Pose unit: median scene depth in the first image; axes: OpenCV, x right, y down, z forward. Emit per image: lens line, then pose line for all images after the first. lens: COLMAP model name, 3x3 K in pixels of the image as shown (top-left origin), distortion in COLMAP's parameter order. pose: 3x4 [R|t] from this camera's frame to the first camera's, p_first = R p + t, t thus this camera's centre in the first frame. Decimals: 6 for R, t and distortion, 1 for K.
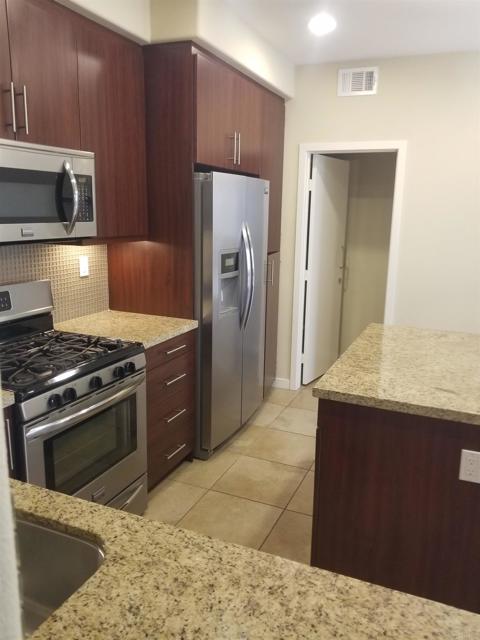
lens RADIAL K [[498.4, 0, 242.7], [0, 498.4, 317.9], [0, 0, 1]] dist [0.034856, -0.095575]
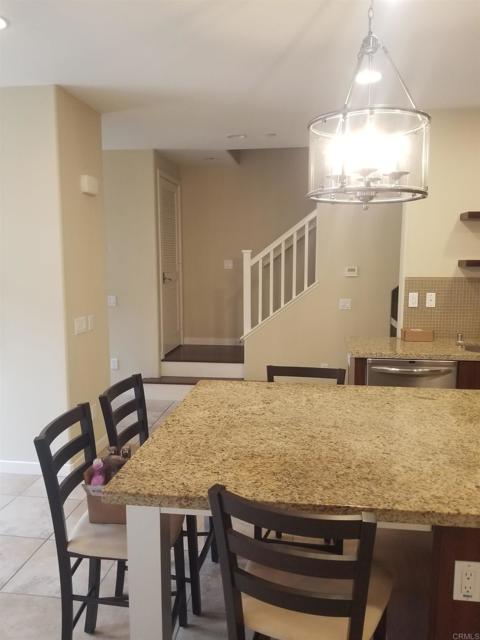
lens RADIAL K [[498.4, 0, 239.2], [0, 498.4, 319.7], [0, 0, 1]] dist [0.034856, -0.095575]
pose [[-0.963159, 0.018666, -0.268284, 1.059879], [-0.068960, 0.947091, 0.313468, -0.355686], [0.259941, 0.320421, -0.910912, 1.749163]]
